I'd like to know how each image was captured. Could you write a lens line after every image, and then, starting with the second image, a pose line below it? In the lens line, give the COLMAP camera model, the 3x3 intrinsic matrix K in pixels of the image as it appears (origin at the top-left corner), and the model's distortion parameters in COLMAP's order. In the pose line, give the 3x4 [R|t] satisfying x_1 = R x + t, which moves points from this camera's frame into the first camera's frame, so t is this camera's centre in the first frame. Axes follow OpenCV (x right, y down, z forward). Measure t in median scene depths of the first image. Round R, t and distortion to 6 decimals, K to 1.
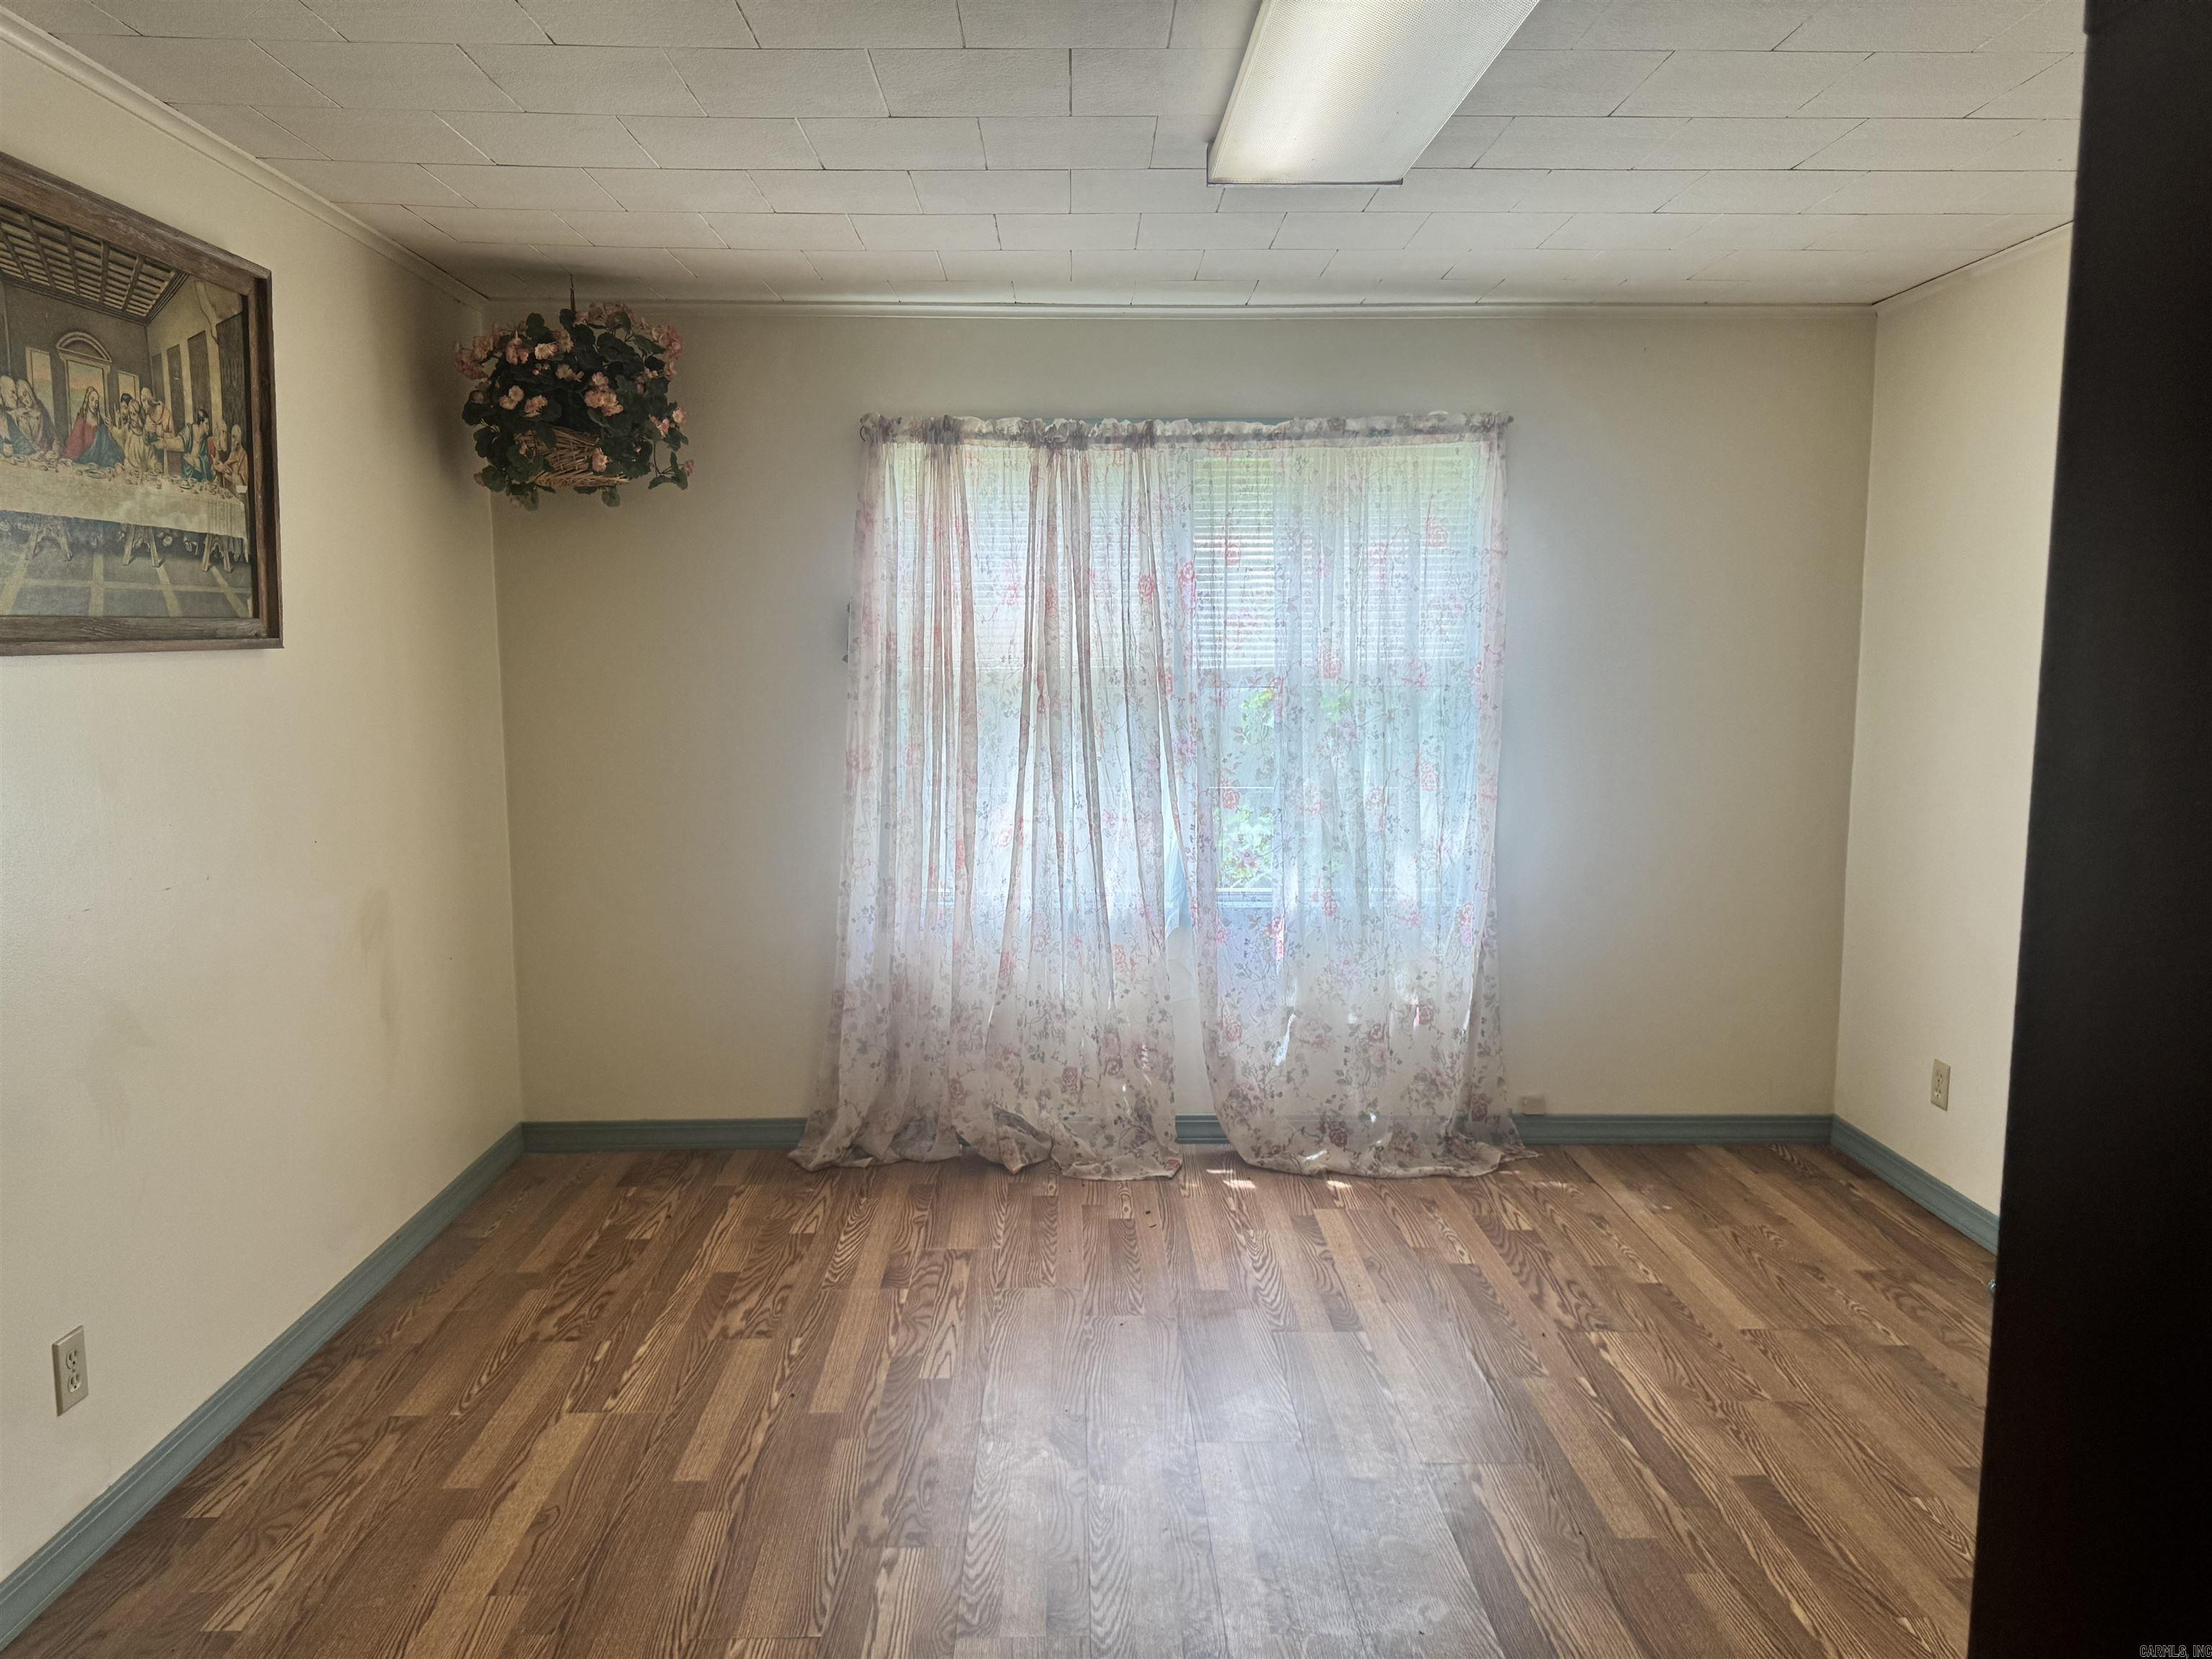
lens RADIAL K [[1554.1, 0, 1110.2], [0, 1554.1, 826.6], [0, 0, 1]] dist [0.044973, -0.053259]
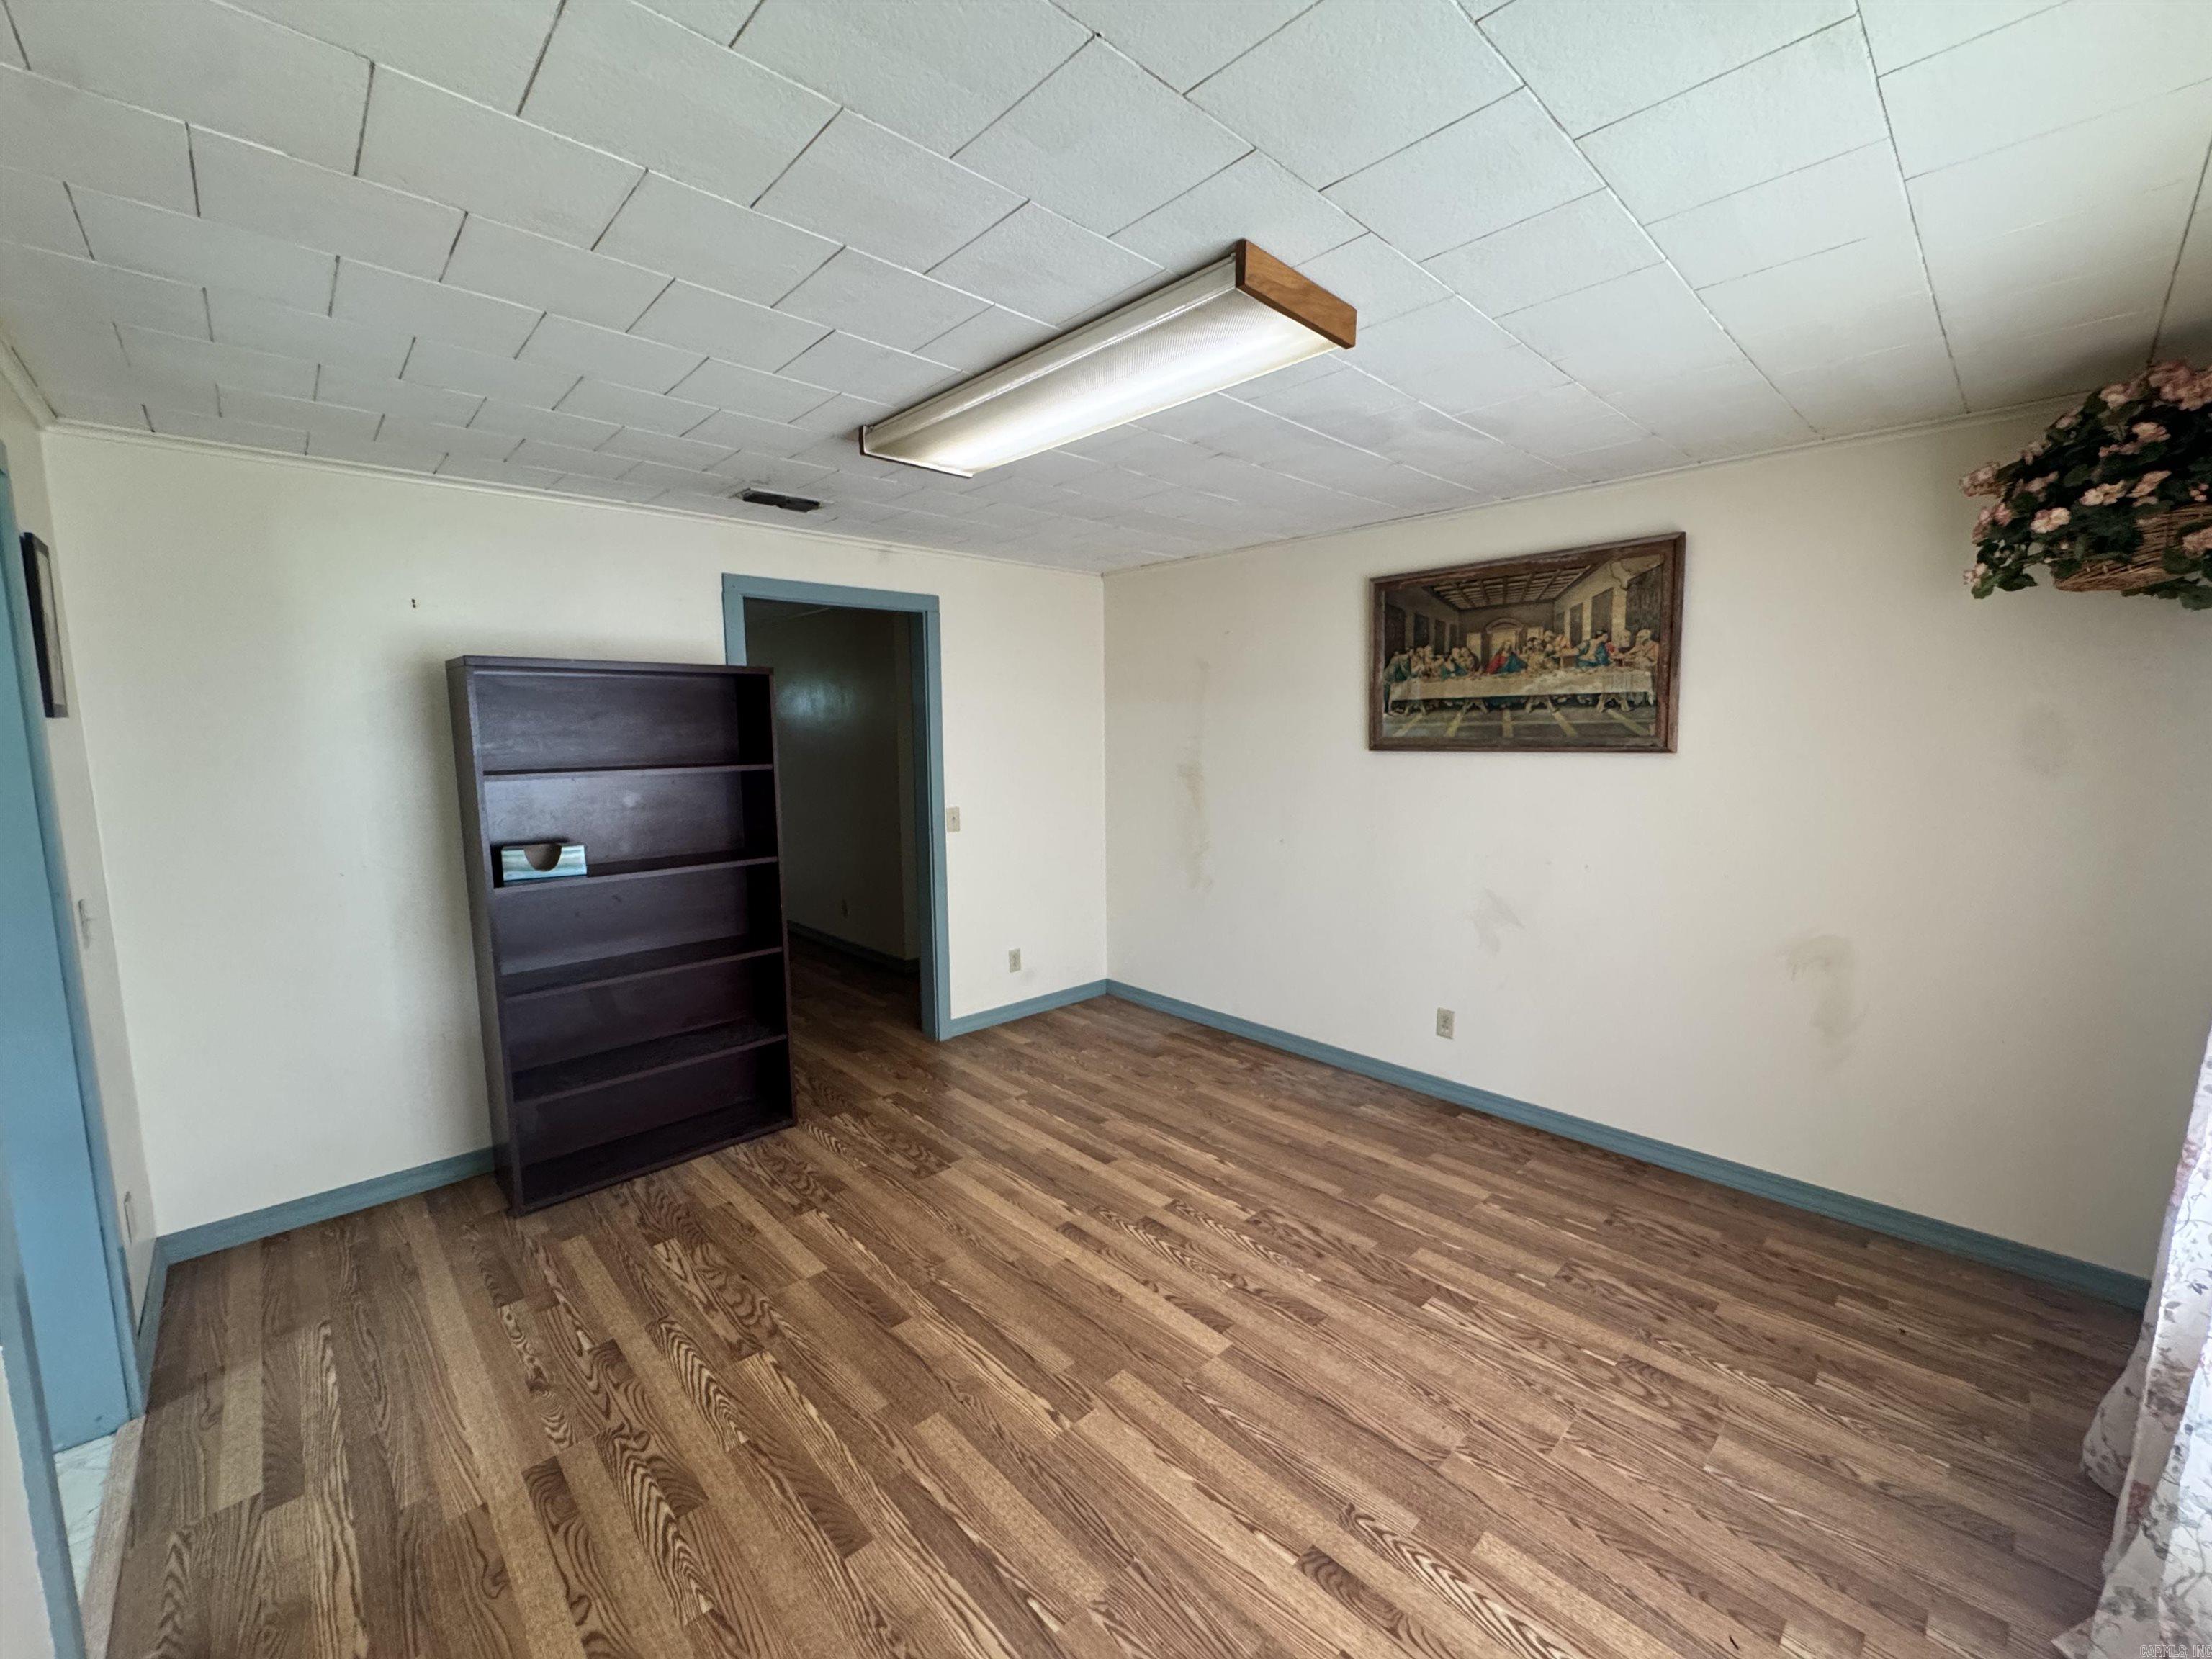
lens RADIAL K [[890.9, 0, 1113.3], [0, 890.9, 825.0], [0, 0, 1]] dist [0.000725, 0.000164]
pose [[-0.731614, 0.084924, -0.676409, 0.619771], [-0.072644, 0.976849, 0.201218, -0.202389], [0.677838, 0.196351, -0.708507, 1.381800]]
